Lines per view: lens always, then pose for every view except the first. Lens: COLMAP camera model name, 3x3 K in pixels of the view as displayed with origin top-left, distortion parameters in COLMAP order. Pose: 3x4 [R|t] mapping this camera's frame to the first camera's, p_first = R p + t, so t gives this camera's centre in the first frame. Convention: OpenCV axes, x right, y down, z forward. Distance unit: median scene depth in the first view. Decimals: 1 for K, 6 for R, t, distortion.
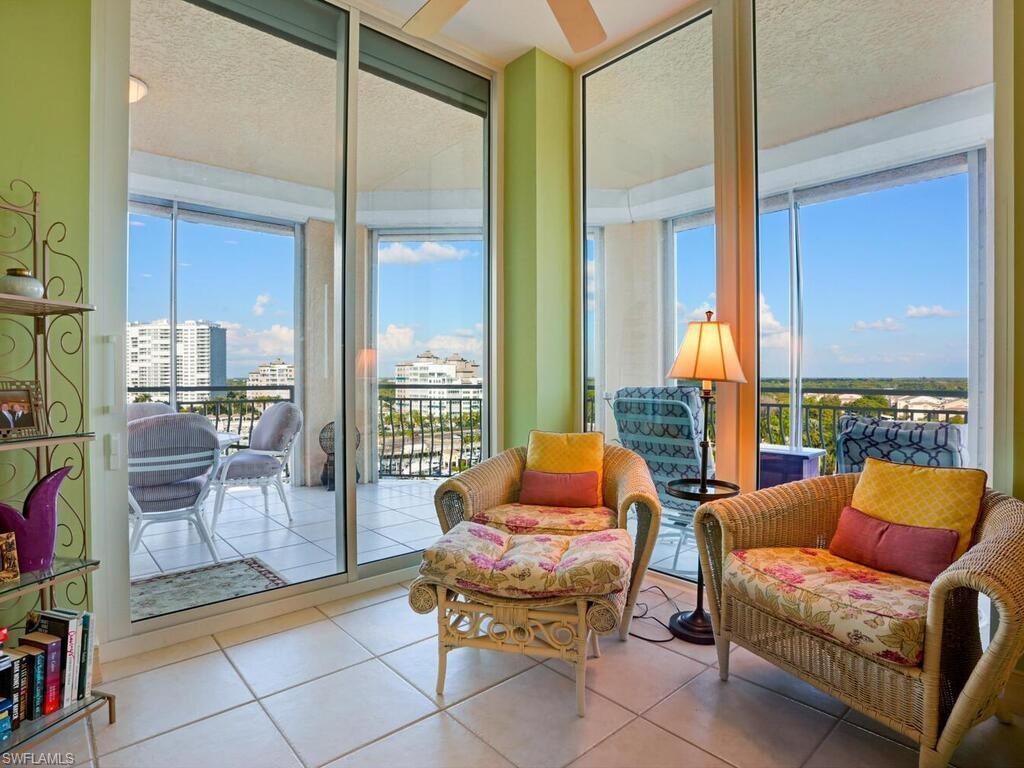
lens RADIAL K [[556.0, 0, 507.4], [0, 556.0, 383.0], [0, 0, 1]] dist [-0.080005, 0.032589]
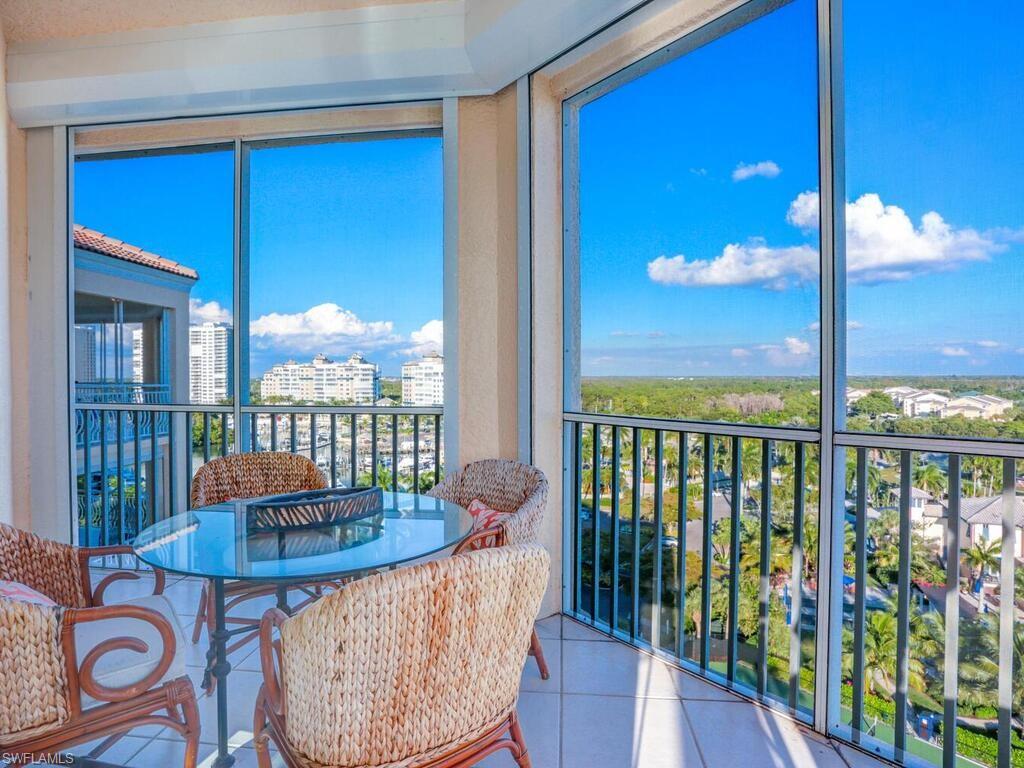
lens RADIAL K [[556.0, 0, 511.6], [0, 556.0, 383.6], [0, 0, 1]] dist [-0.080005, 0.032589]
pose [[0.999156, -0.002806, -0.040984, 1.016182], [0.002937, 0.999991, 0.003142, -0.004002], [0.040974, -0.003260, 0.999155, -0.497542]]
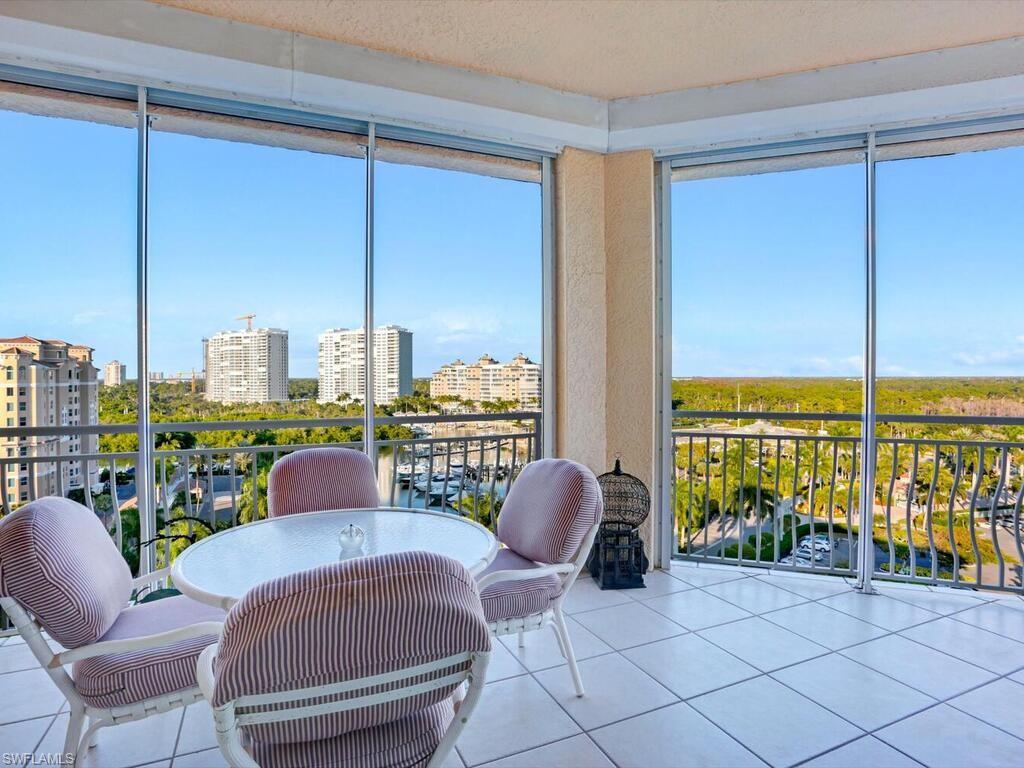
lens RADIAL K [[556.0, 0, 508.3], [0, 556.0, 380.4], [0, 0, 1]] dist [-0.080005, 0.032589]
pose [[0.953911, -0.000751, -0.300090, -0.071217], [-0.000454, 0.999992, -0.003946, -0.009190], [0.300090, 0.003900, 0.953903, 0.115193]]
